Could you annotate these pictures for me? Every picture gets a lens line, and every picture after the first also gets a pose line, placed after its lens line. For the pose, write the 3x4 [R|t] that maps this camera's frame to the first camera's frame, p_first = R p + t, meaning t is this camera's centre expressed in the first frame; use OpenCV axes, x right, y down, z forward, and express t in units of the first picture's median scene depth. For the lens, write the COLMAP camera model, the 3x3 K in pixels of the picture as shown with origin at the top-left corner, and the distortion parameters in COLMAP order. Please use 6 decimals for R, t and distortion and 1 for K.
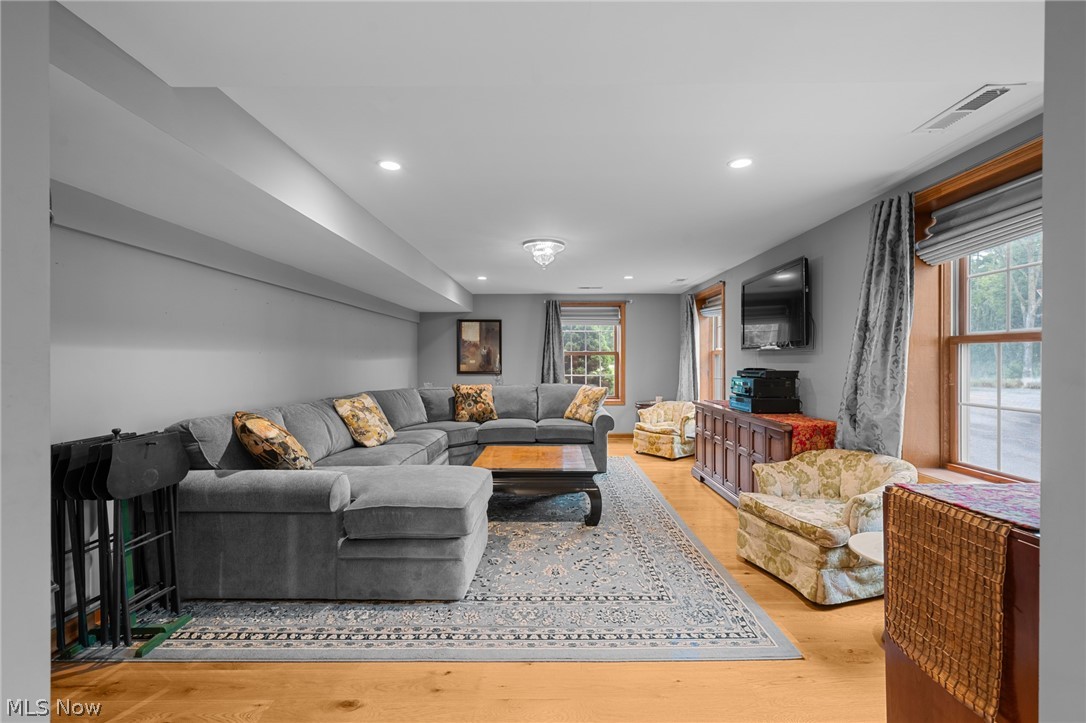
lens RADIAL K [[457.4, 0, 547.3], [0, 457.4, 364.0], [0, 0, 1]] dist [-0.002174, 0.000723]
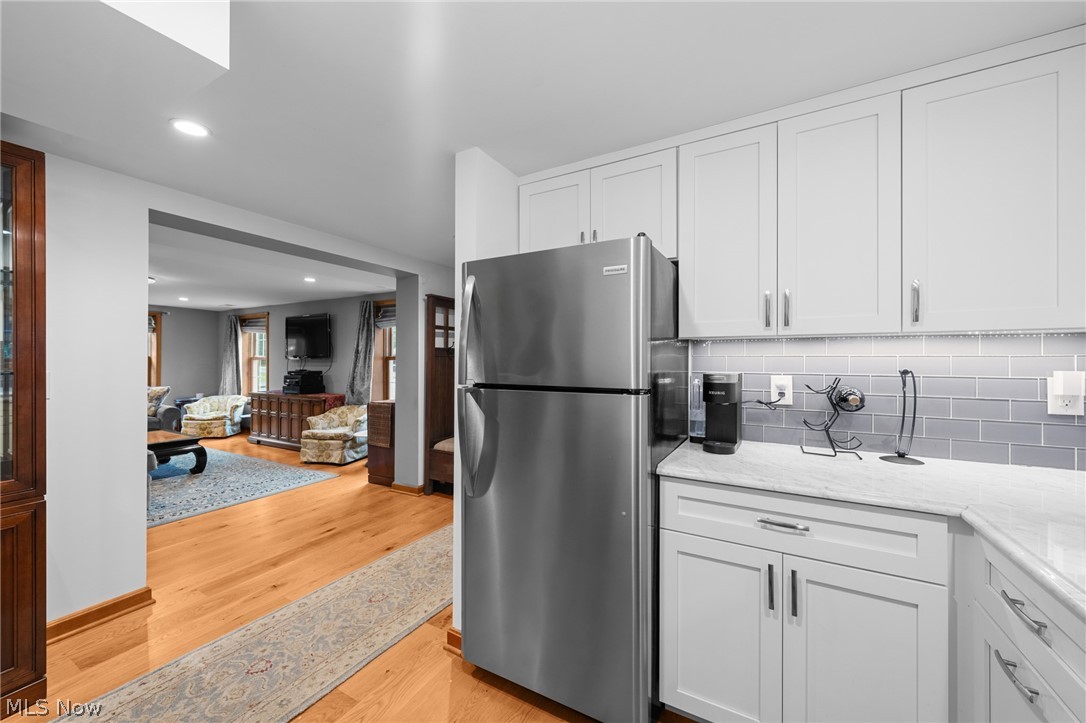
lens RADIAL K [[425.5, 0, 559.9], [0, 425.5, 359.2], [0, 0, 1]] dist [-0.003388, 0.000030]
pose [[0.469005, 0.005385, 0.883179, -0.694718], [0.003145, 0.999965, -0.007767, -0.021040], [-0.883190, 0.006420, 0.468971, -0.880253]]
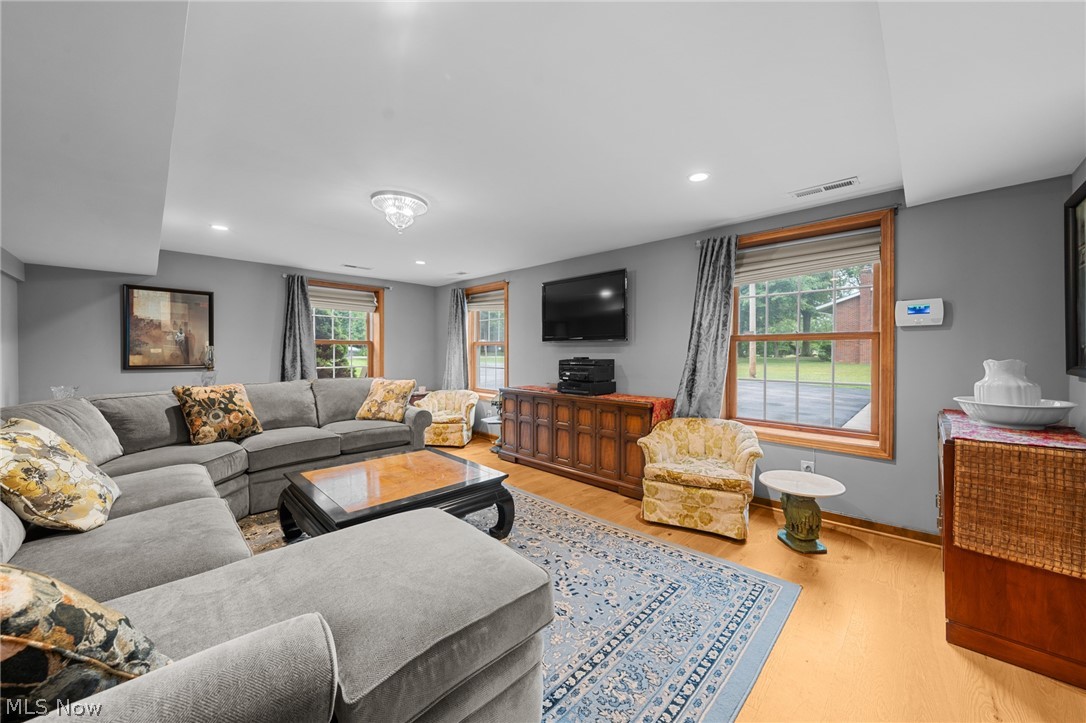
lens RADIAL K [[393.8, 0, 532.9], [0, 393.8, 356.7], [0, 0, 1]] dist [-0.001184, -0.000521]
pose [[0.692913, -0.005020, 0.721004, -0.469146], [0.001183, 0.999982, 0.005826, 0.001823], [-0.721020, -0.003184, 0.692907, 0.505310]]
